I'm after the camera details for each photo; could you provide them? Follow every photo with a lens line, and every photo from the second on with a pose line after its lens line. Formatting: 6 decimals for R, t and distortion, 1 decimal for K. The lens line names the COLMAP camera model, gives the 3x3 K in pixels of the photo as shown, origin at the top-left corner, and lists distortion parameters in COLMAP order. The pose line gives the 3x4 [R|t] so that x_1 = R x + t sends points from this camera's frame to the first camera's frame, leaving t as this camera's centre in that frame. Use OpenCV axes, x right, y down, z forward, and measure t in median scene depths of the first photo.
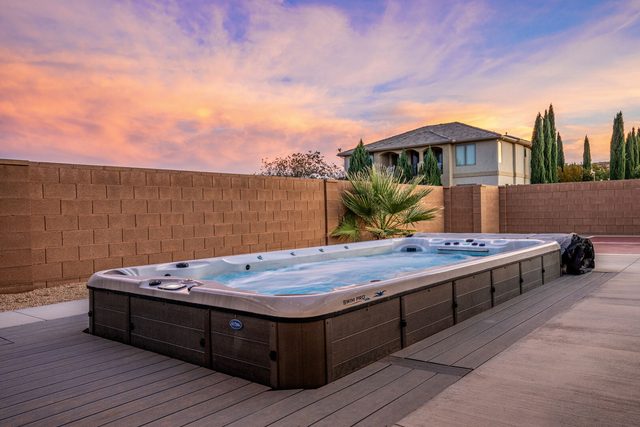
lens RADIAL K [[491.0, 0, 320.0], [0, 491.0, 213.5], [0, 0, 1]] dist [0.004572, 0.003483]
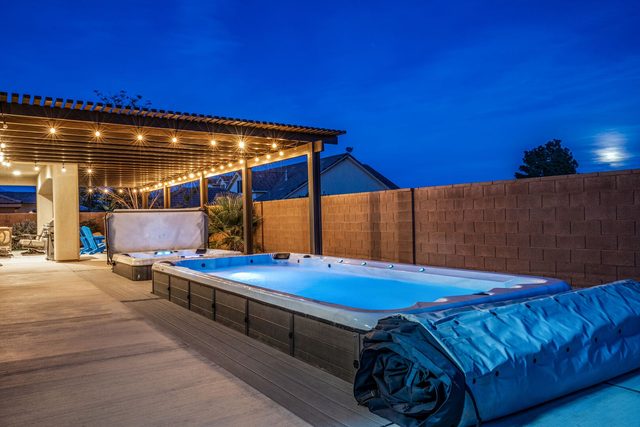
lens RADIAL K [[491.0, 0, 320.0], [0, 491.0, 213.5], [0, 0, 1]] dist [0.004572, 0.003483]
pose [[-0.296804, 0.024990, -0.954612, 0.153073], [0.026490, 0.999488, 0.017929, -0.008701], [0.954571, -0.019966, -0.297314, 0.175954]]
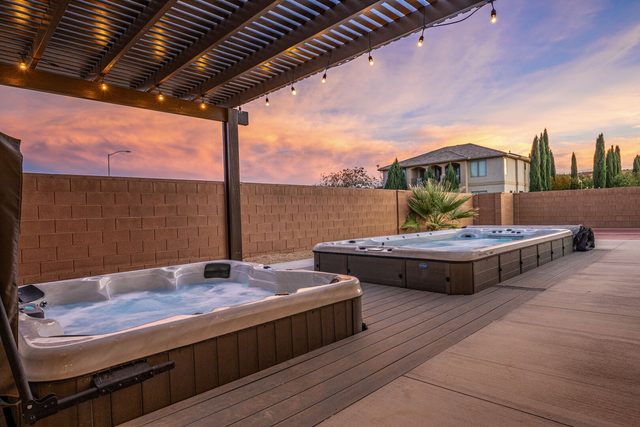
lens RADIAL K [[373.3, 0, 322.2], [0, 373.3, 249.3], [0, 0, 1]] dist [-0.002344, -0.001046]
pose [[0.996331, 0.005558, -0.085405, -0.030691], [0.002372, 0.995713, 0.092470, 0.001007], [0.085553, -0.092334, 0.992046, -0.037237]]
